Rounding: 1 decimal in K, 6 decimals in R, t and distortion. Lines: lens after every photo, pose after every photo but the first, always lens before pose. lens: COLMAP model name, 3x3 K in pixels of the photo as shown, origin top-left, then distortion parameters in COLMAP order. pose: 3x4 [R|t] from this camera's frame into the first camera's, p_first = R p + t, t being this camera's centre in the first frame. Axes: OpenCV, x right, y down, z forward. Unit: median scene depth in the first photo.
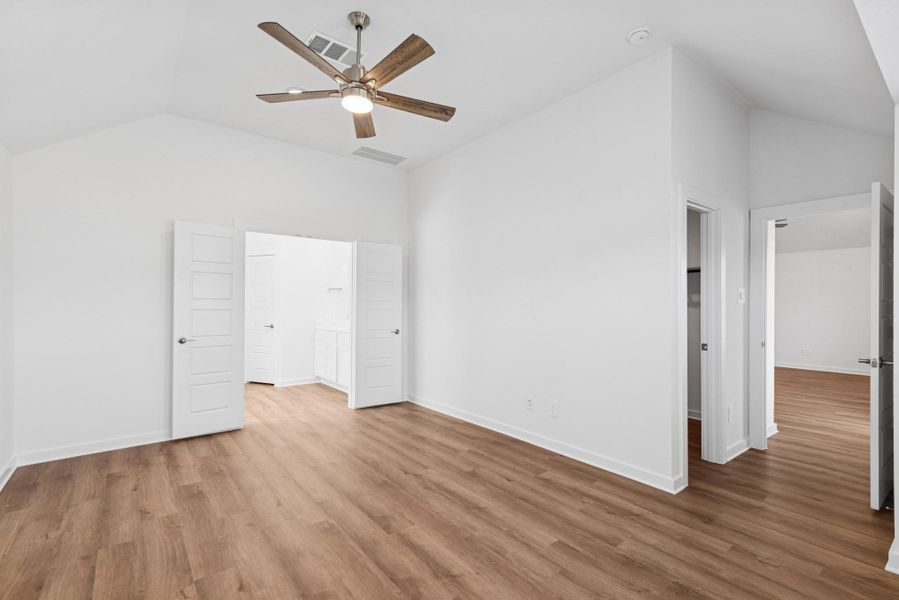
lens RADIAL K [[411.0, 0, 449.5], [0, 411.0, 300.0], [0, 0, 1]] dist [0.002601, 0.000661]
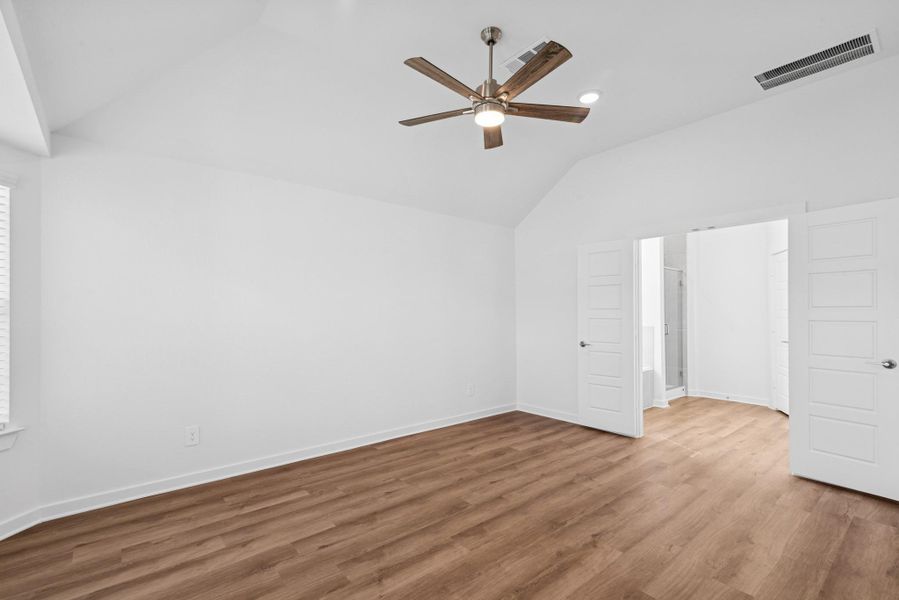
lens RADIAL K [[411.0, 0, 449.5], [0, 411.0, 300.0], [0, 0, 1]] dist [0.002601, 0.000661]
pose [[0.027032, -0.035580, -0.999001, 0.670022], [0.011386, 0.999312, -0.035283, 0.015294], [0.999570, -0.010421, 0.027418, 0.737216]]
